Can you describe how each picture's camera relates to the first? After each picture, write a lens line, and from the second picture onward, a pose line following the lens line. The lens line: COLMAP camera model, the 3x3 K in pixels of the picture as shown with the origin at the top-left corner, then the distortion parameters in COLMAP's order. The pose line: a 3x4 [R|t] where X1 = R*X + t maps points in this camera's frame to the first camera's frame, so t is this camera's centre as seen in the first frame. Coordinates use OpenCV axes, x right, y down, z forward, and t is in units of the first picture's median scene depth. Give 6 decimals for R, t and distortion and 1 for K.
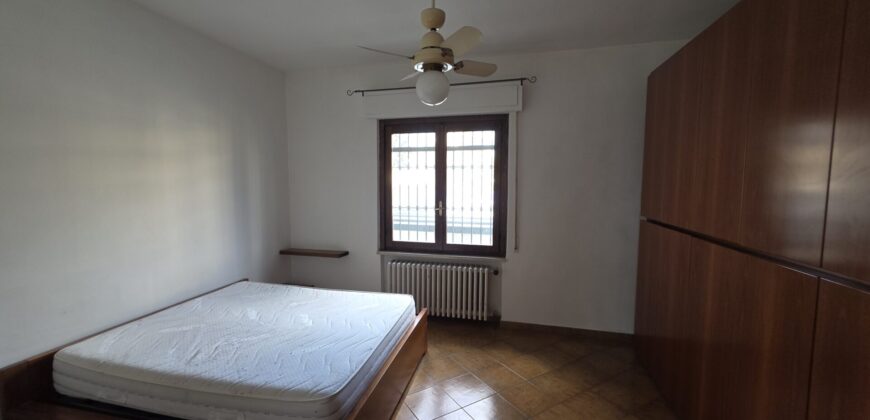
lens RADIAL K [[343.1, 0, 436.4], [0, 343.1, 212.2], [0, 0, 1]] dist [0.002029, 0.000208]
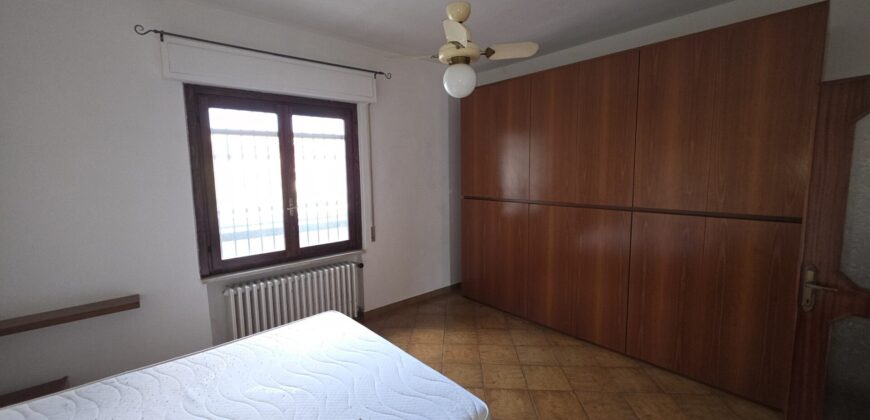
lens RADIAL K [[343.1, 0, 433.1], [0, 343.1, 207.7], [0, 0, 1]] dist [0.002029, 0.000208]
pose [[0.578919, -0.102165, 0.808959, -0.467862], [0.093626, 0.993886, 0.058517, -0.025417], [-0.809992, 0.041863, 0.584945, 0.242705]]
